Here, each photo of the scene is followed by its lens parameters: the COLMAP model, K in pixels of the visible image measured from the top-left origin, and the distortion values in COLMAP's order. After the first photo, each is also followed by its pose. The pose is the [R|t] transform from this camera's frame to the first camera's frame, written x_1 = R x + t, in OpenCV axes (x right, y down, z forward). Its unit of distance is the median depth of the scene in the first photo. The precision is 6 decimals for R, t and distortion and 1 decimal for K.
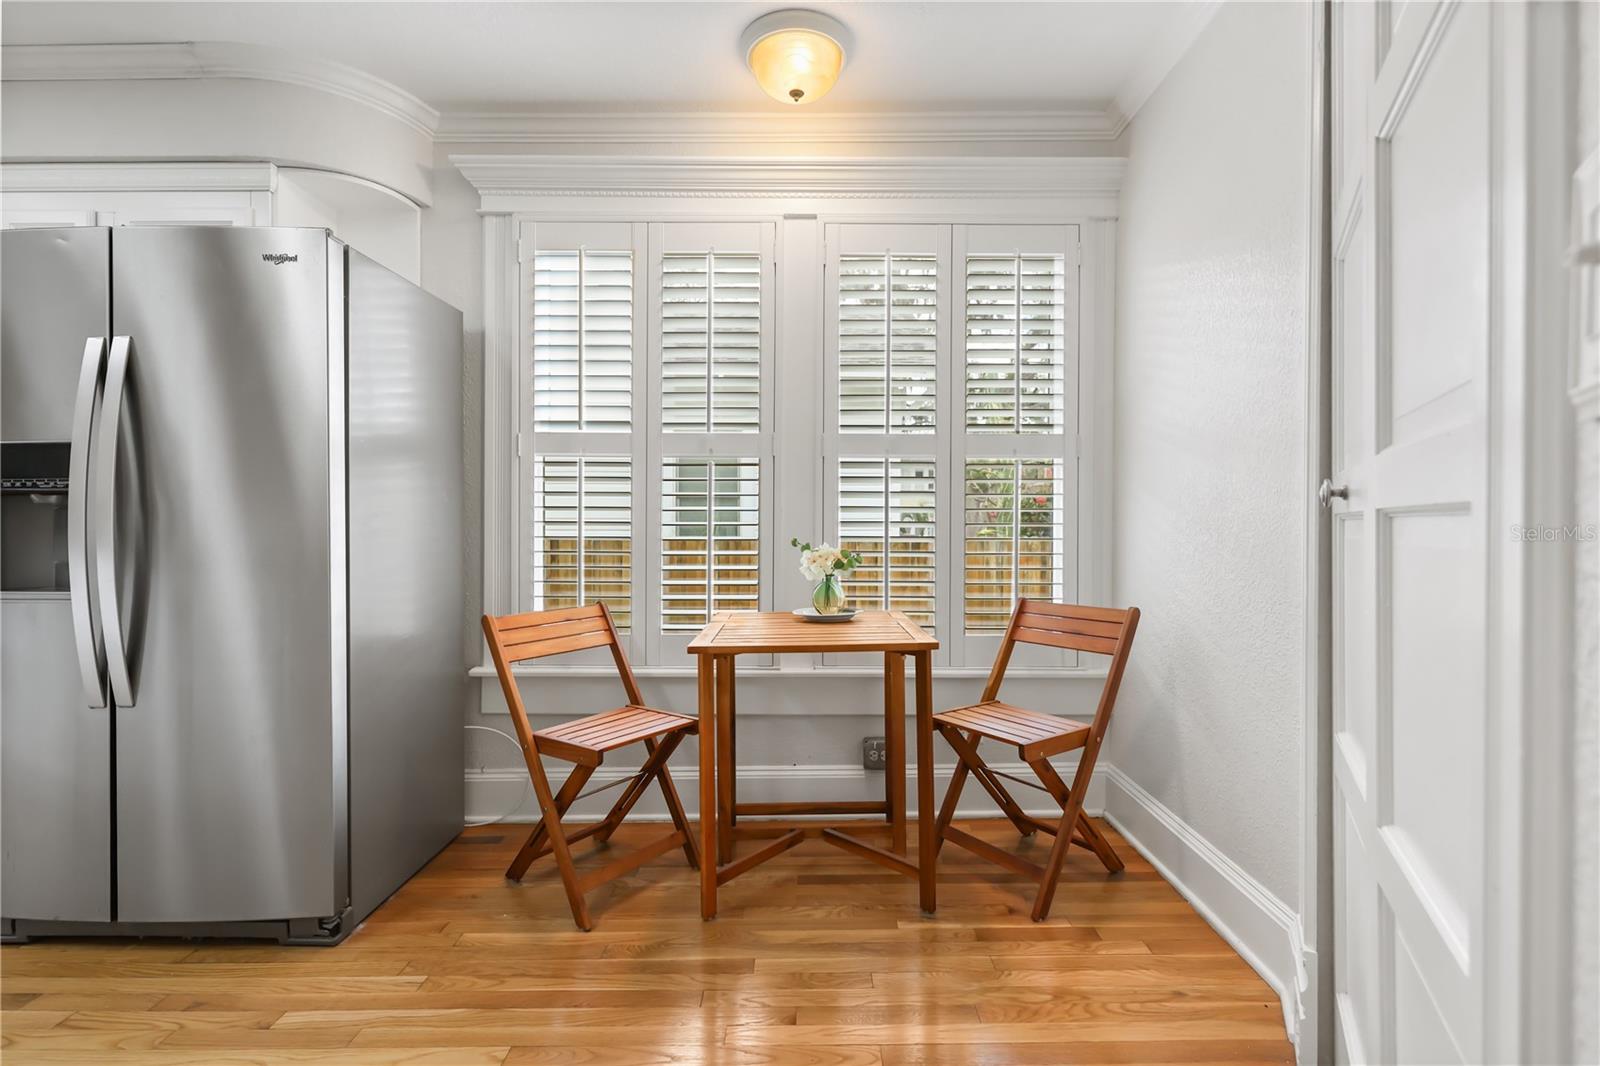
lens RADIAL K [[744.1, 0, 792.5], [0, 744.1, 516.5], [0, 0, 1]] dist [0.000140, -0.000588]
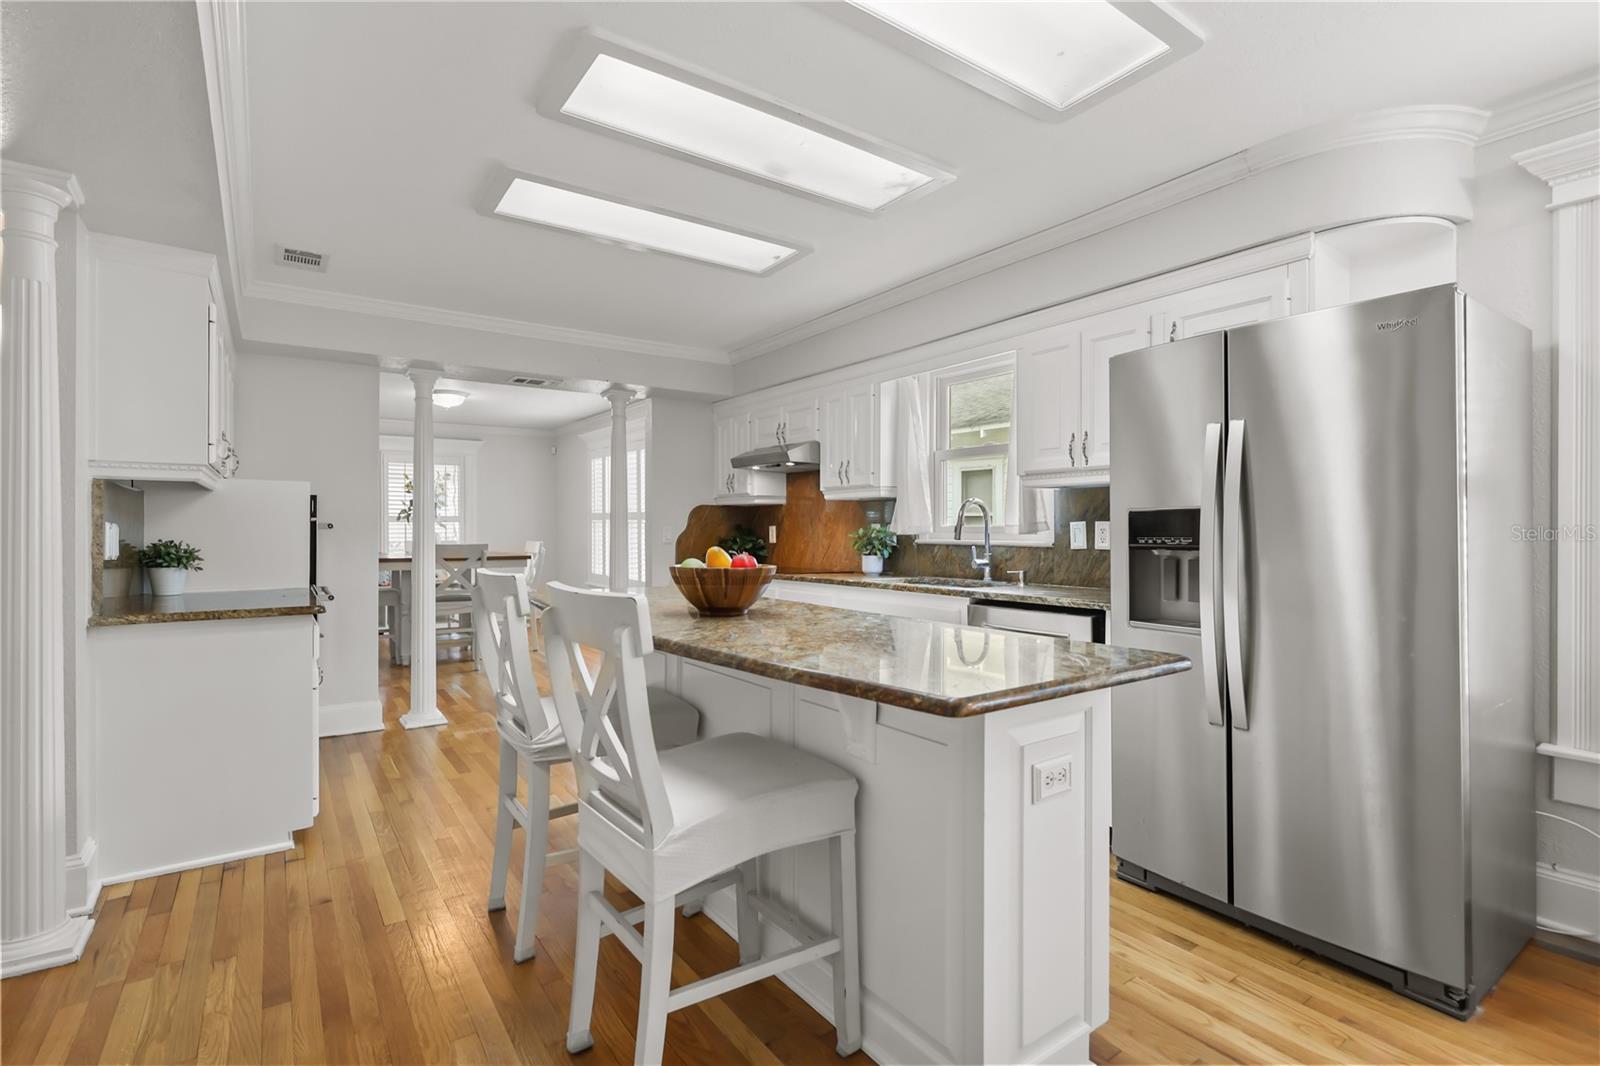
lens RADIAL K [[745.7, 0, 796.4], [0, 745.7, 523.0], [0, 0, 1]] dist [-0.001089, -0.000334]
pose [[0.577950, -0.004857, -0.816058, -0.313910], [0.006530, 0.999978, -0.001327, -0.075577], [0.816046, -0.004562, 0.577969, -0.263397]]
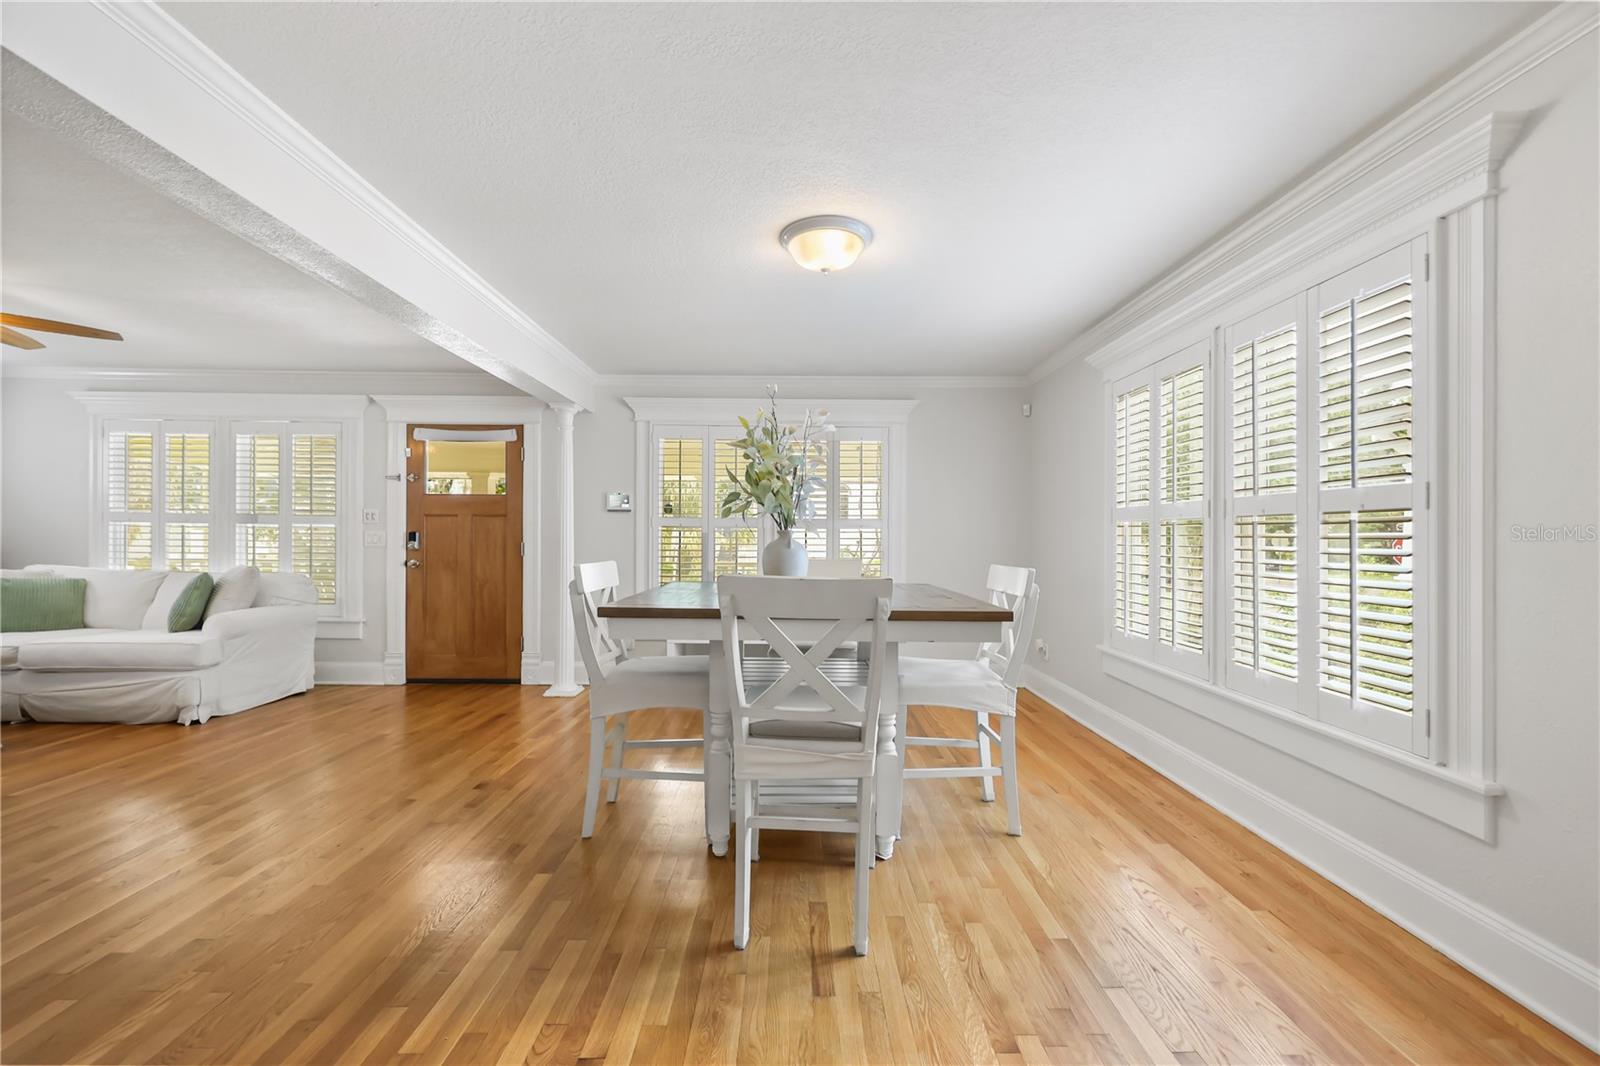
lens RADIAL K [[637.0, 0, 808.0], [0, 637.0, 522.6], [0, 0, 1]] dist [-0.002084, -0.000088]
pose [[0.024650, -0.019366, -0.999509, -2.916128], [-0.003657, 0.999804, -0.019461, -0.063990], [0.999689, 0.004135, 0.024574, 0.394811]]
